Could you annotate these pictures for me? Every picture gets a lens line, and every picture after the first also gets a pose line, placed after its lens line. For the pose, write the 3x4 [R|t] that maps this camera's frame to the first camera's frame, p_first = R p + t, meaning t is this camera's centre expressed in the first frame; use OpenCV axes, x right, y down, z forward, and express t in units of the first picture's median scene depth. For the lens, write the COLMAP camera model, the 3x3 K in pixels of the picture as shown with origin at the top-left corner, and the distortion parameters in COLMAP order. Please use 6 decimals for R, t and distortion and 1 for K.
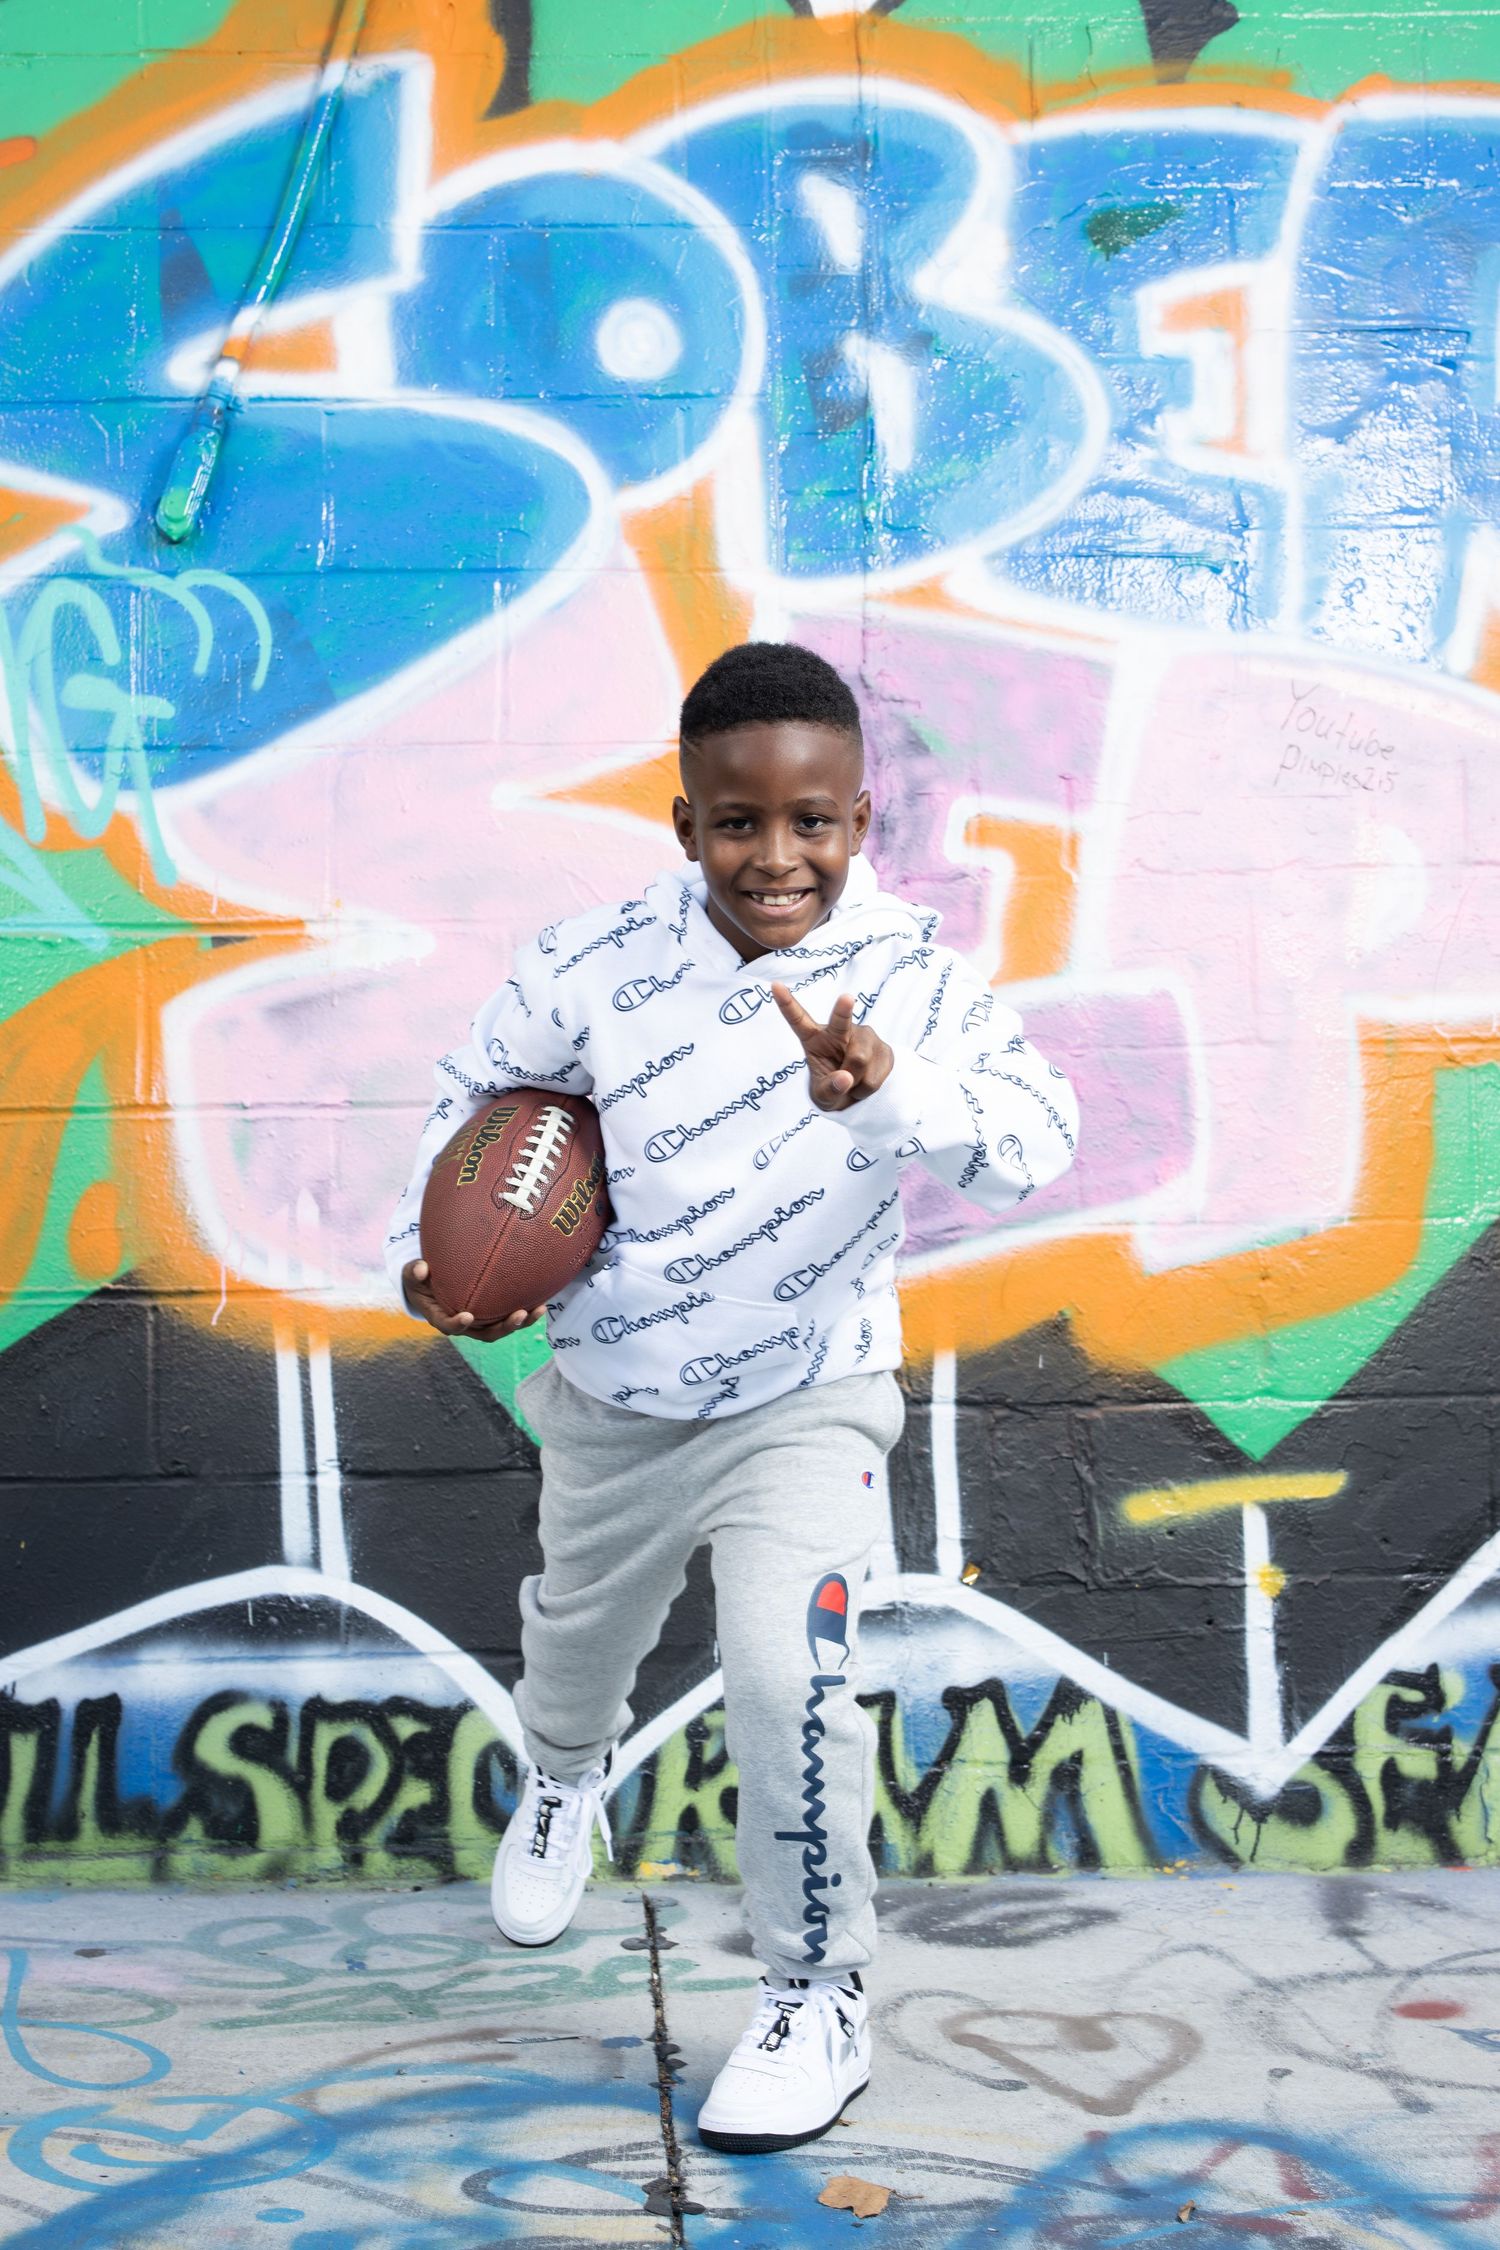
lens RADIAL K [[3386.4, 0, 750.0], [0, 3386.4, 1125.0], [0, 0, 1]] dist [-0.132442, 0.641486]
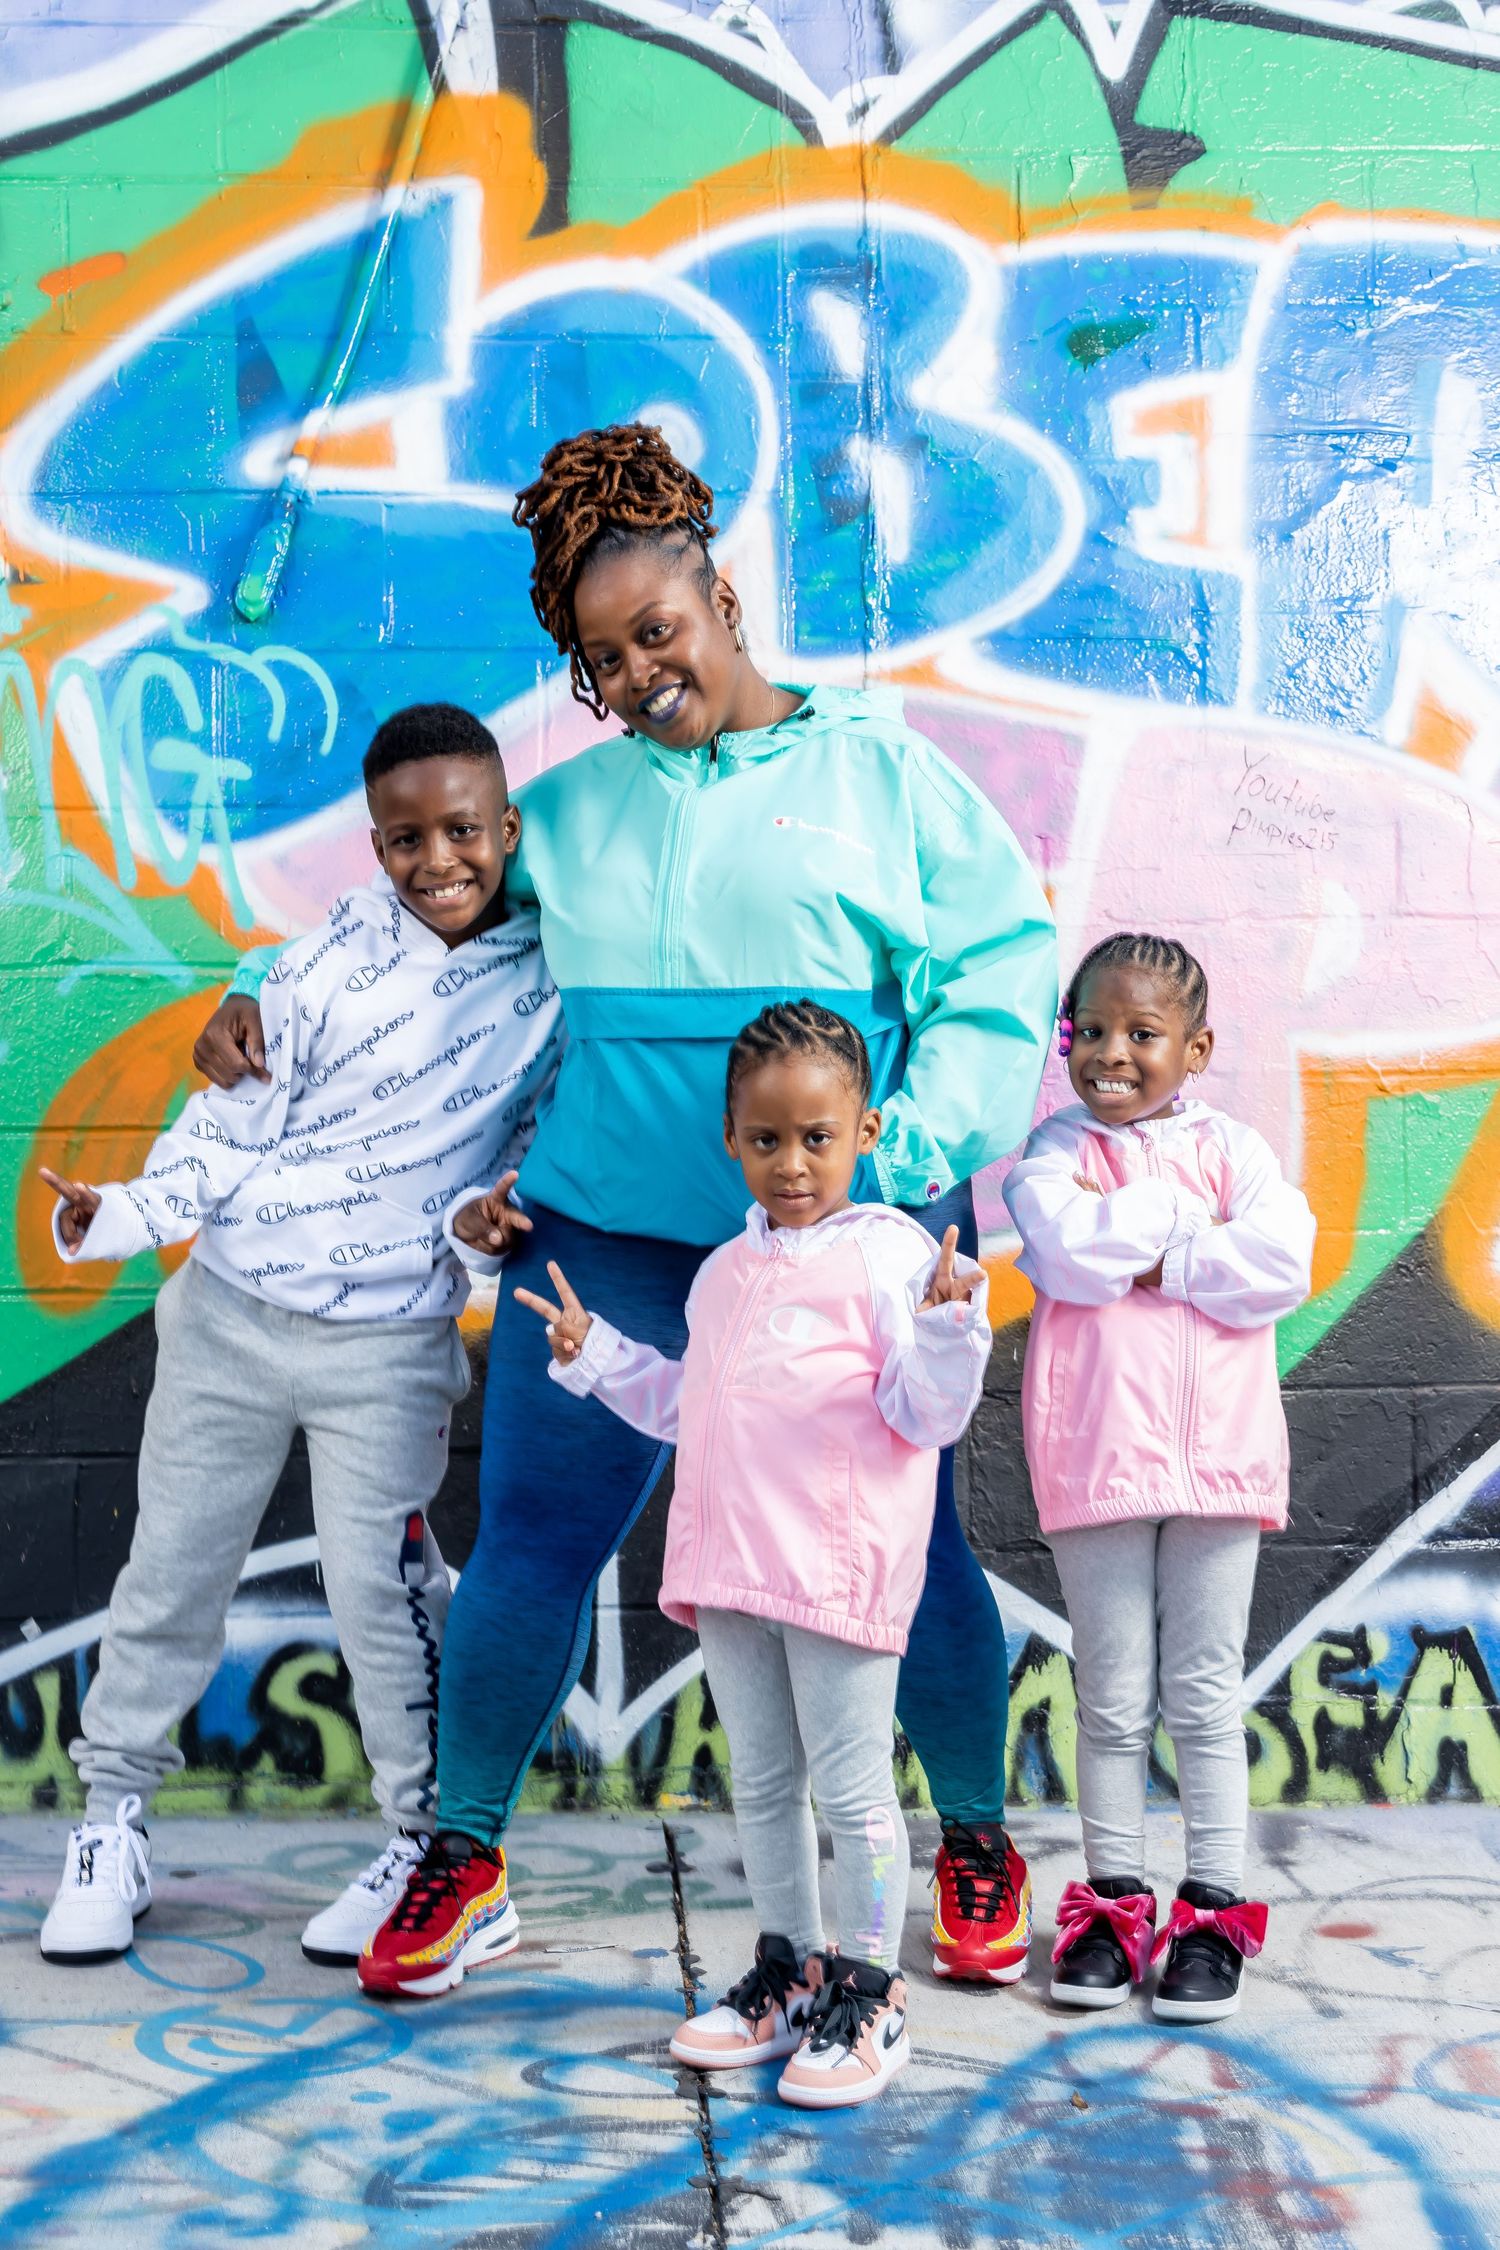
lens RADIAL K [[3363.5, 0, 750.0], [0, 3363.5, 1125.0], [0, 0, 1]] dist [0.048686, -0.086933]
pose [[0.999968, 0.006584, 0.004587, -0.008715], [-0.006699, 0.999653, 0.025494, -0.035183], [-0.004418, -0.025524, 0.999664, -0.127554]]
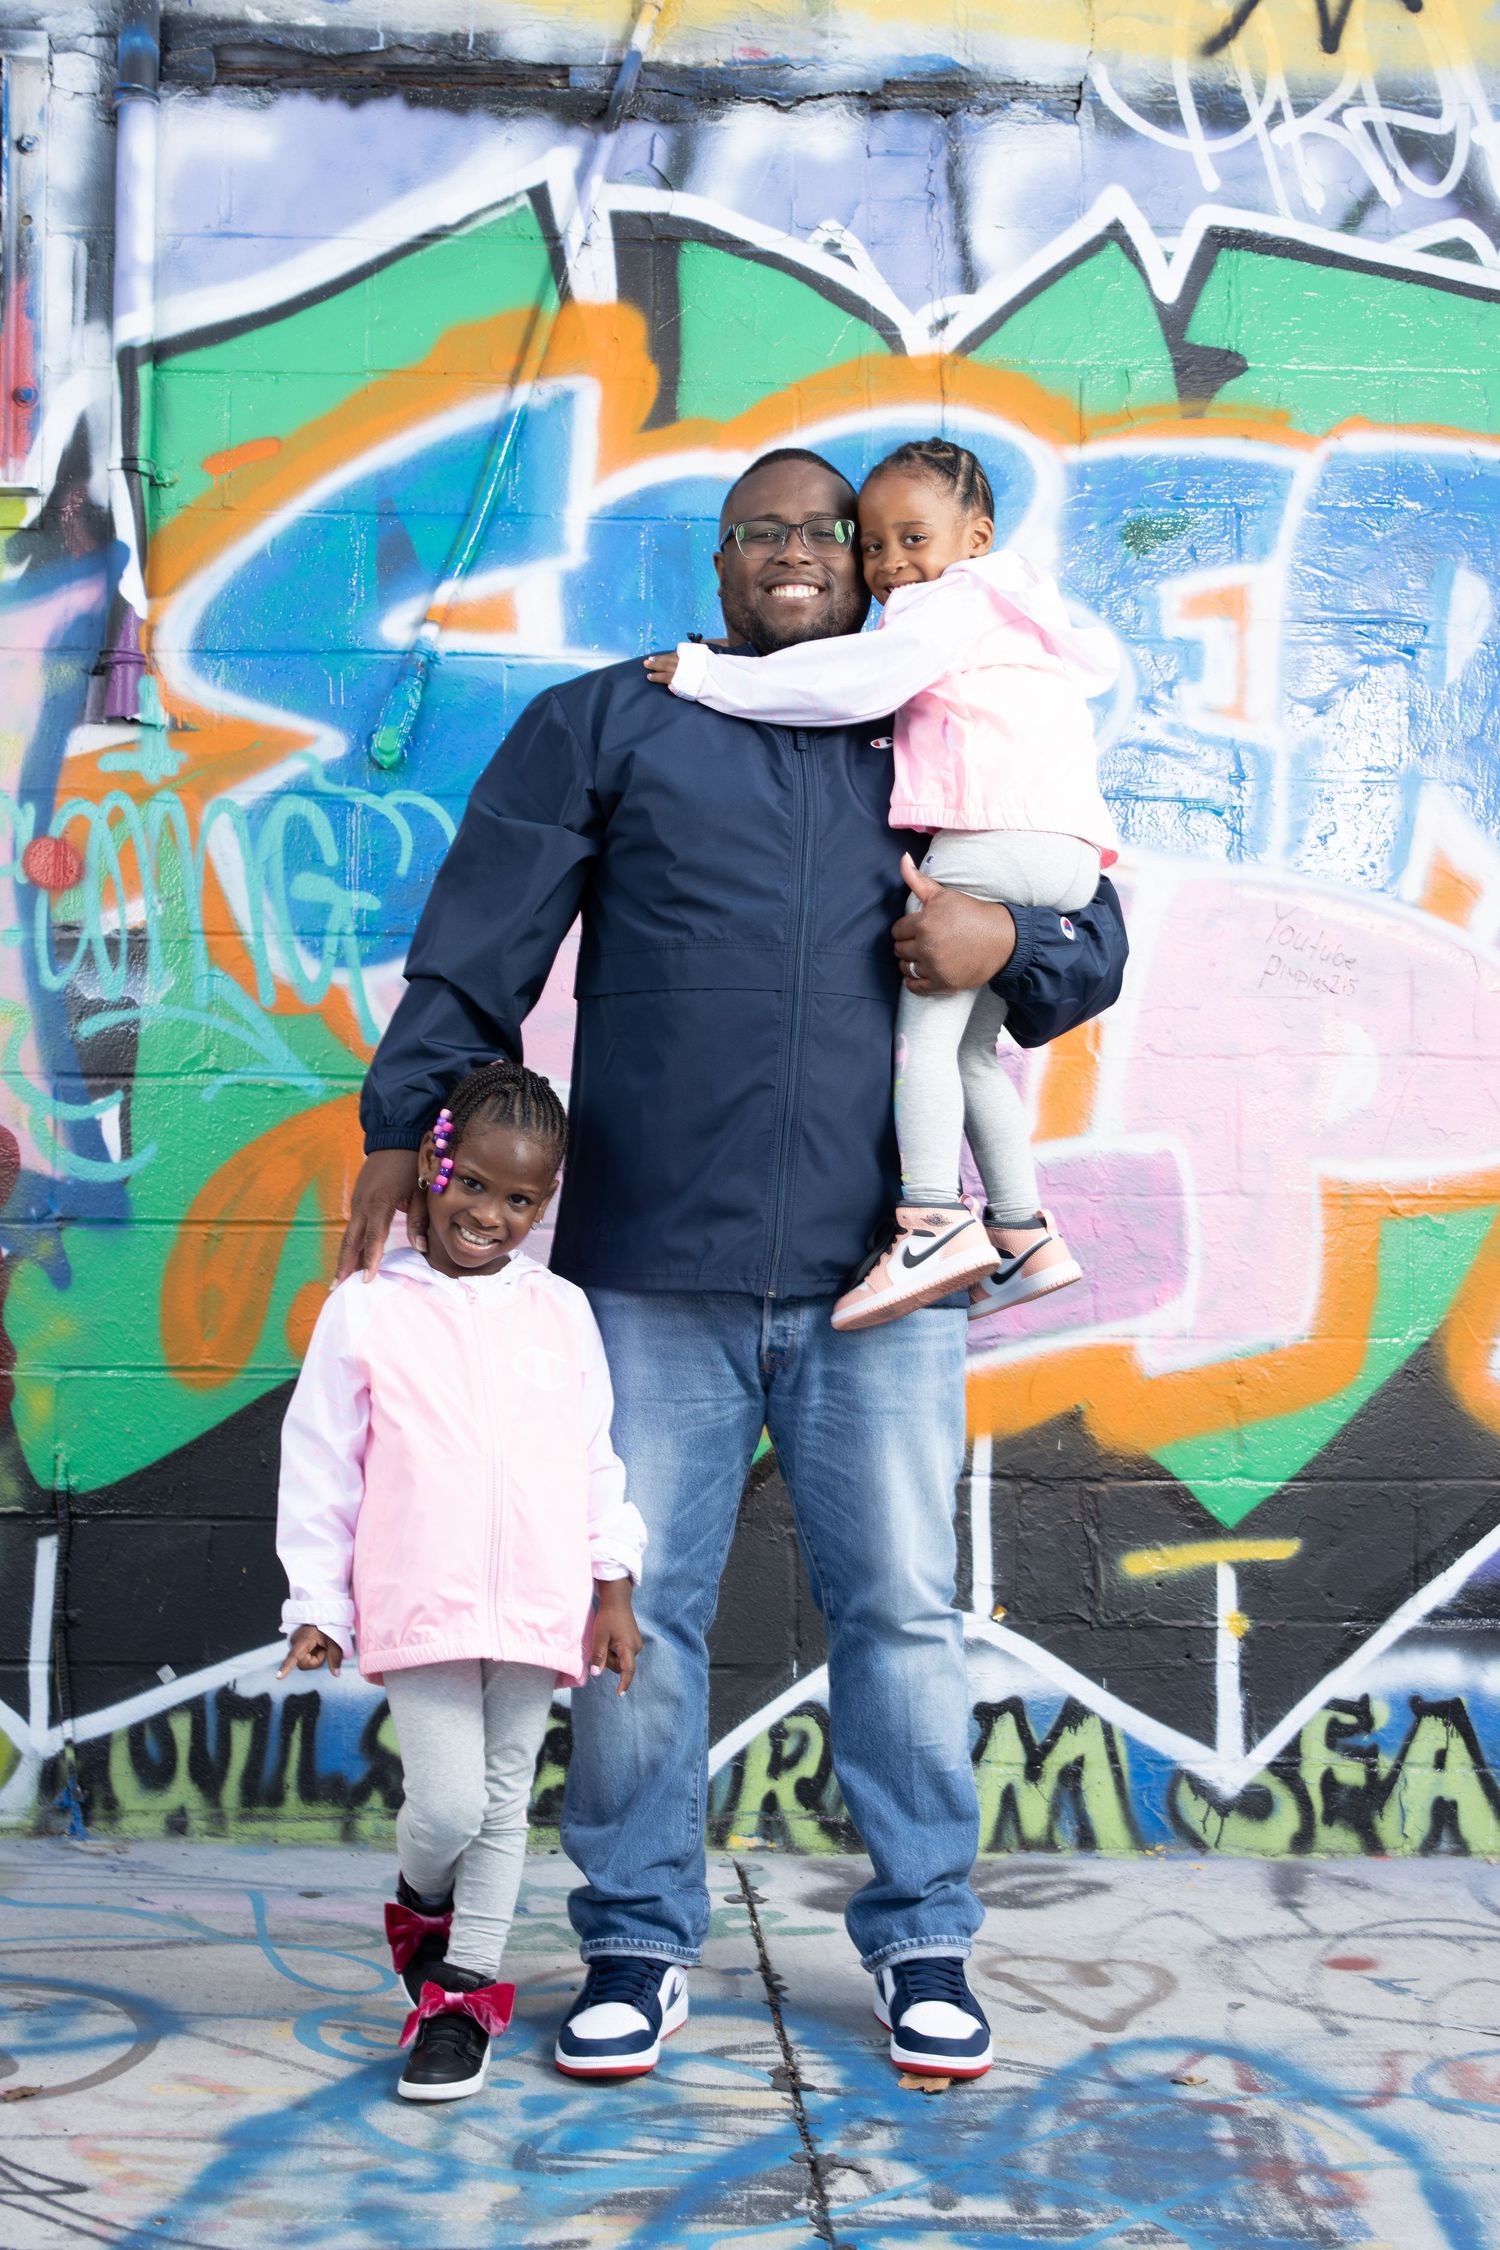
lens RADIAL K [[3386.4, 0, 750.0], [0, 3386.4, 1125.0], [0, 0, 1]] dist [-0.132442, 0.641486]
pose [[0.999560, 0.028221, 0.009127, -0.043357], [-0.028271, 0.999586, 0.005376, -0.051943], [-0.008971, -0.005631, 0.999944, -0.250196]]
